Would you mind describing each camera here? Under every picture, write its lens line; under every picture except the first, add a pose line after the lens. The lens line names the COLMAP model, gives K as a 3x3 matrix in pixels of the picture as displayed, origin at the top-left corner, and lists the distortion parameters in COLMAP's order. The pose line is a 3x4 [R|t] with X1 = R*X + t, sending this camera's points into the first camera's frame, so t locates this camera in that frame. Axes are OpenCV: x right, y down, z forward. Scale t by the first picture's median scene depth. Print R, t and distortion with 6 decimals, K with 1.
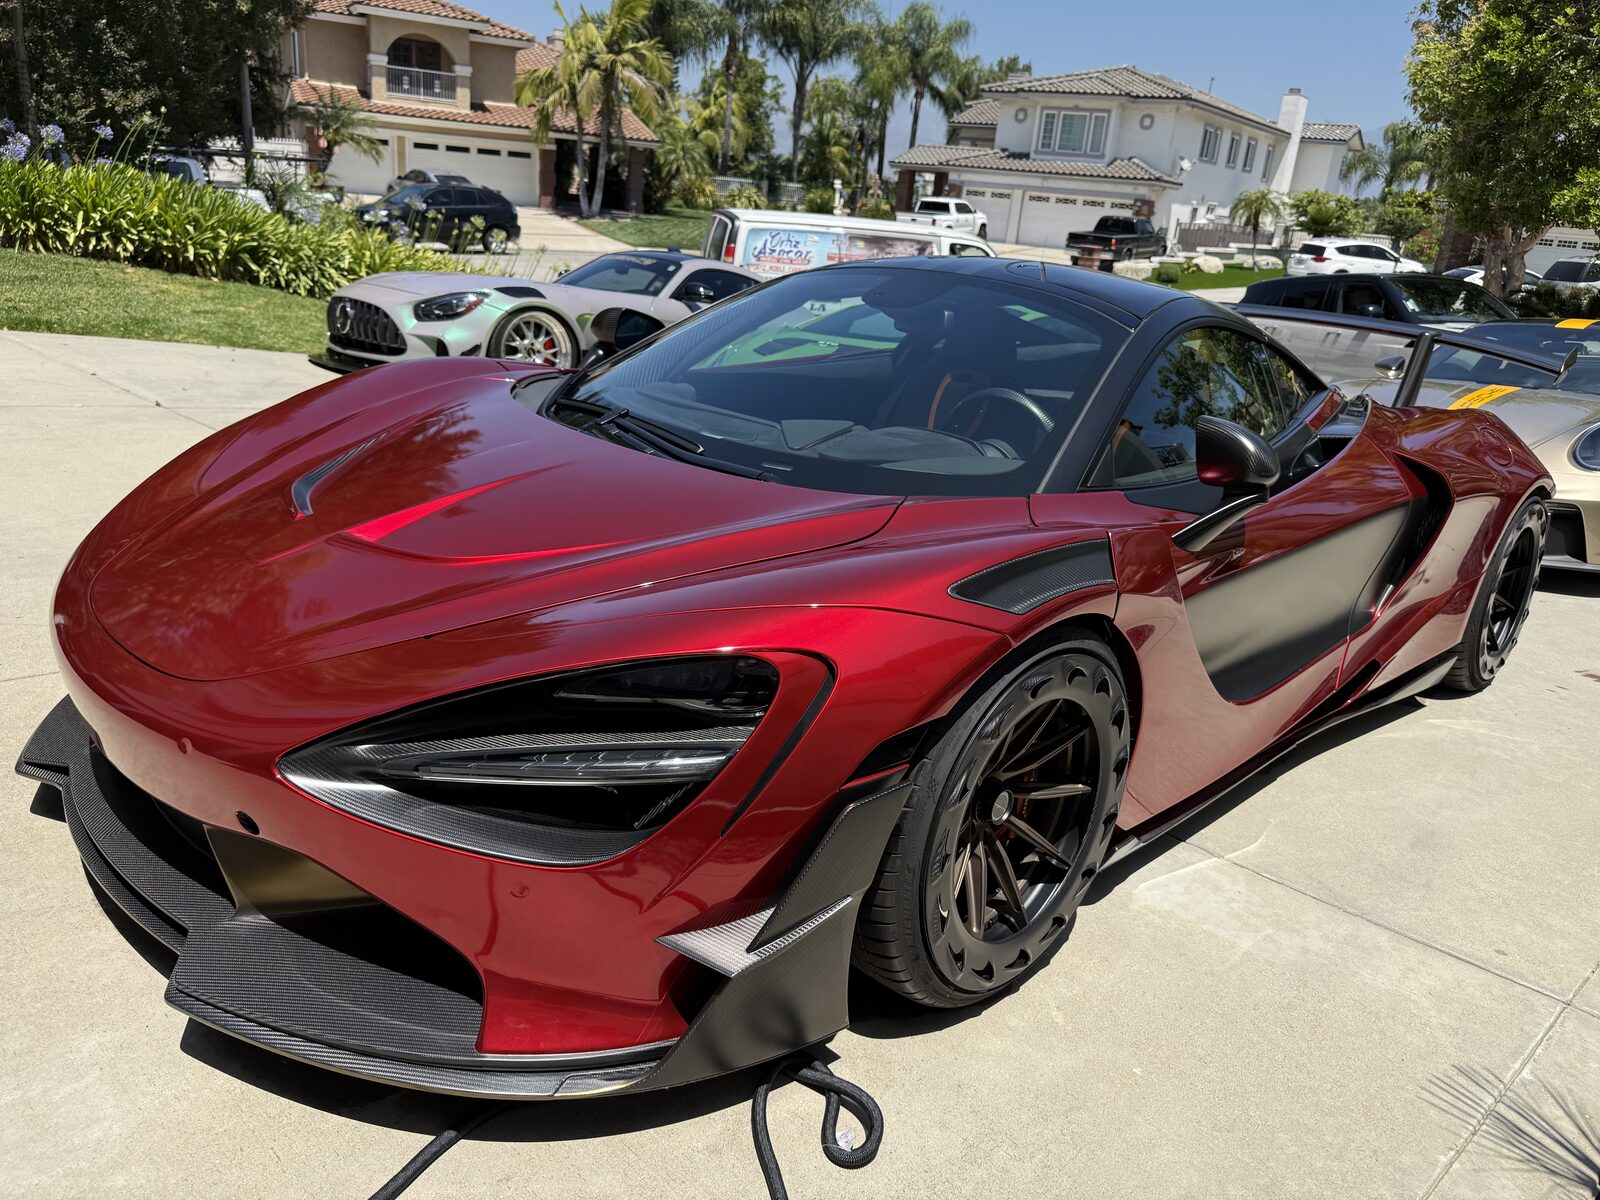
lens RADIAL K [[1132.3, 0, 800.0], [0, 1132.3, 600.0], [0, 0, 1]] dist [0.004551, -0.010346]
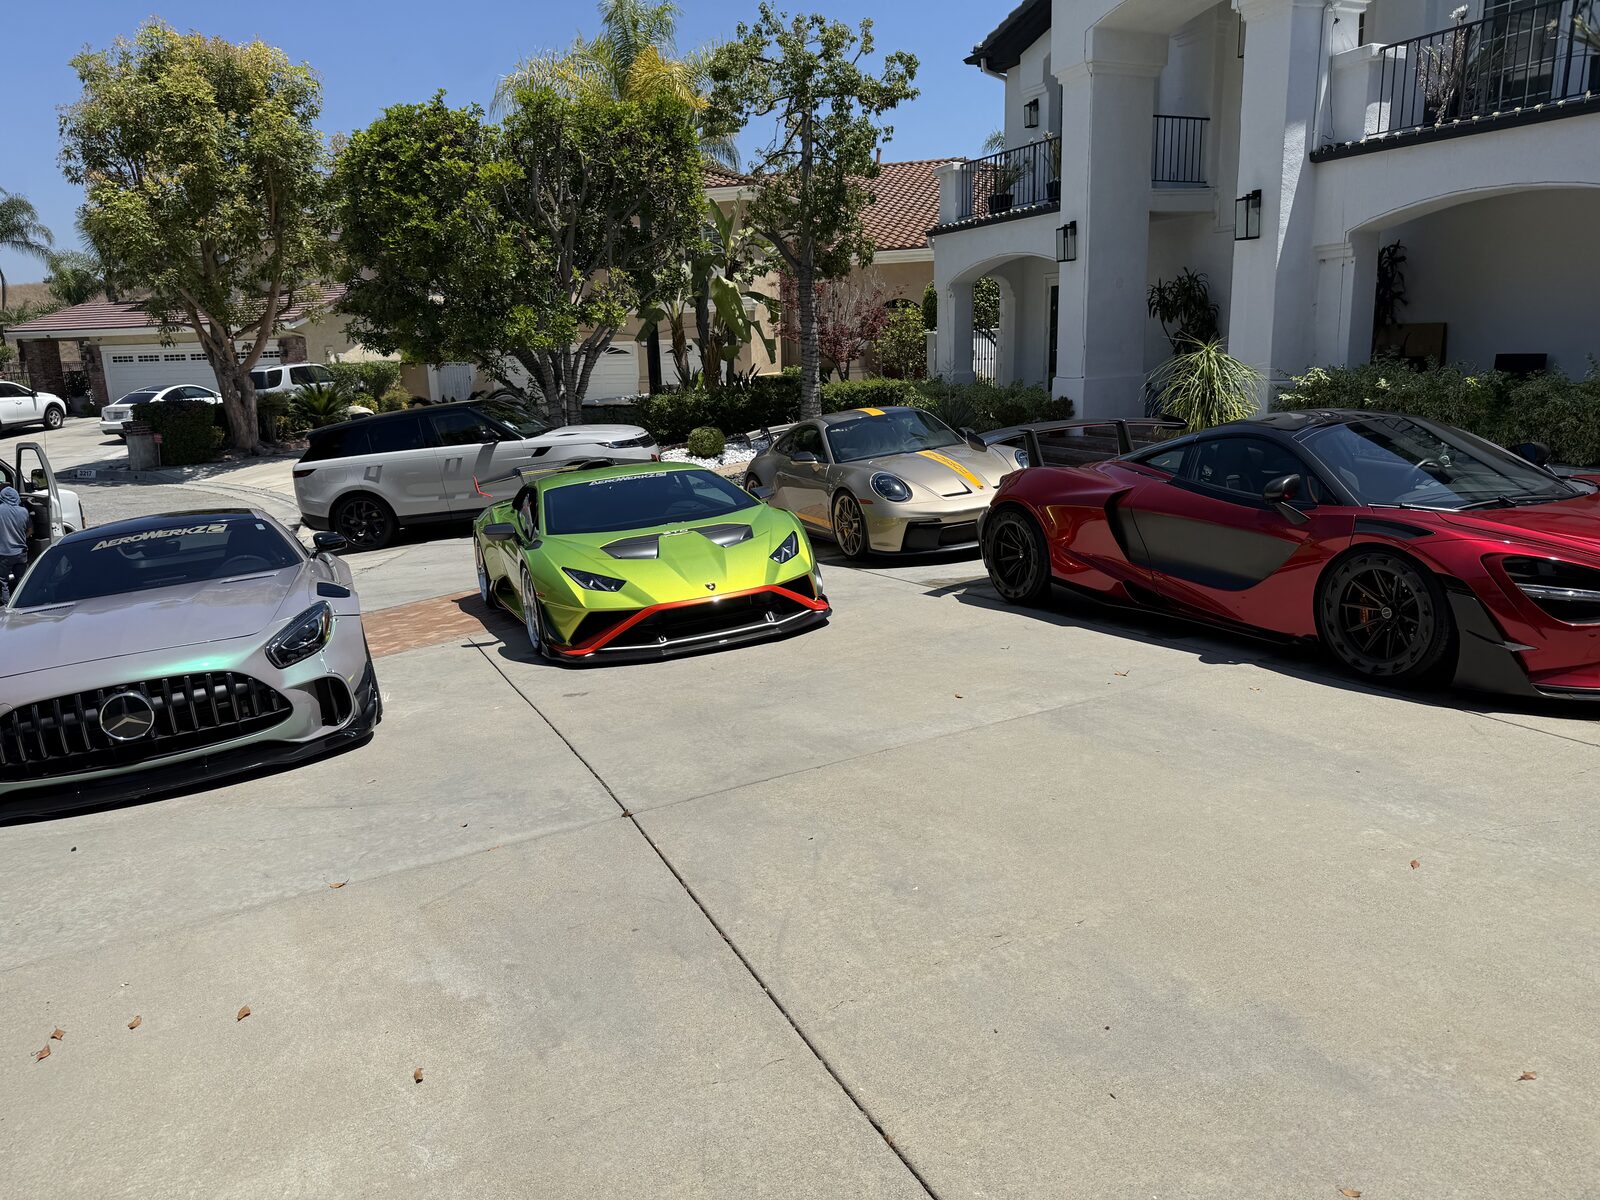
lens RADIAL K [[1116.7, 0, 809.0], [0, 1116.7, 609.5], [0, 0, 1]] dist [0.106968, -0.157365]
pose [[0.313128, -0.312264, 0.896907, -0.144428], [0.379295, 0.906931, 0.183335, -0.046304], [-0.870682, 0.282785, 0.402425, 0.068435]]
